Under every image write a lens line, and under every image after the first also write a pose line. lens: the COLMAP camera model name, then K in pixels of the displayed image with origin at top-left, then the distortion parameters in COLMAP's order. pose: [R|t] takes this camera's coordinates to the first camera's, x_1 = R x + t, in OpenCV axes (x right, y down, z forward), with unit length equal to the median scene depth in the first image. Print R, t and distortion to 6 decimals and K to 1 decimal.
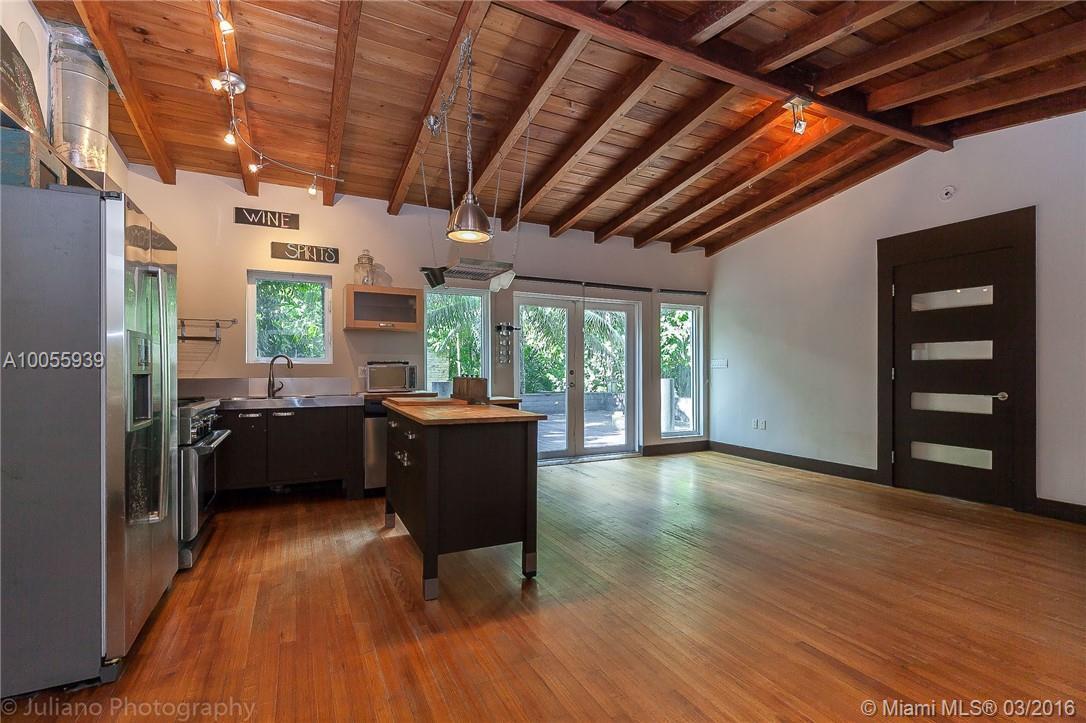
lens RADIAL K [[500.3, 0, 549.1], [0, 500.3, 358.6], [0, 0, 1]] dist [0.000841, -0.000085]
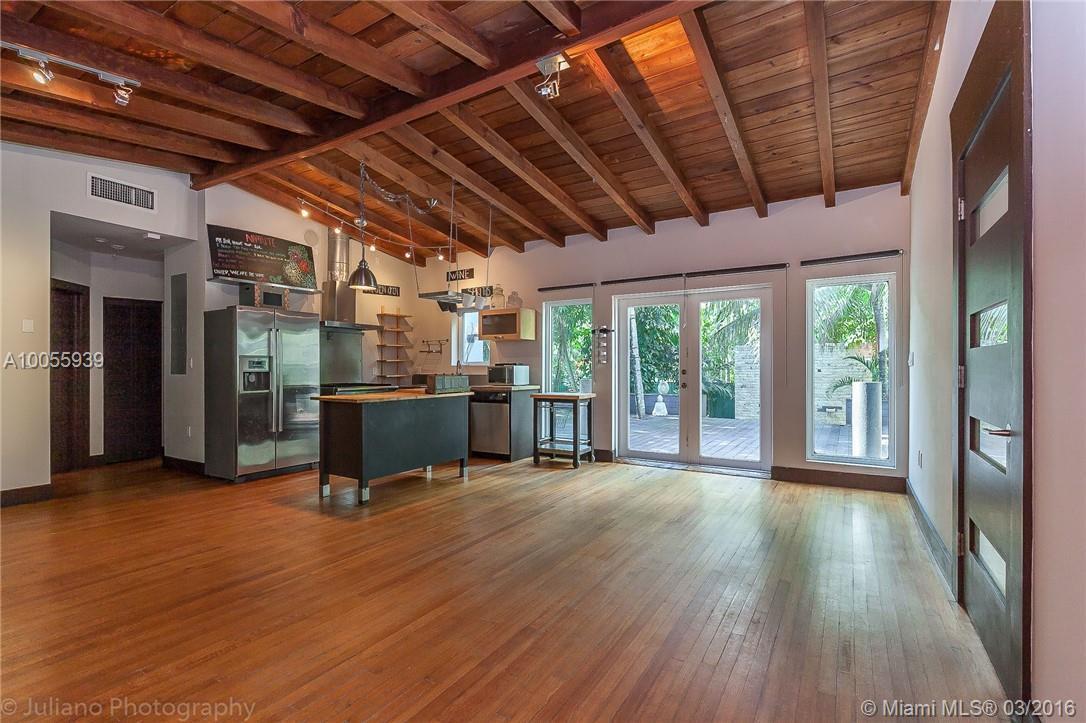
lens RADIAL K [[500.3, 0, 543.9], [0, 500.3, 364.5], [0, 0, 1]] dist [0.000841, -0.000085]
pose [[0.519085, -0.015024, -0.854591, 0.705222], [0.011137, 0.999880, -0.010814, 0.020243], [0.854650, -0.003904, 0.519190, 0.297022]]
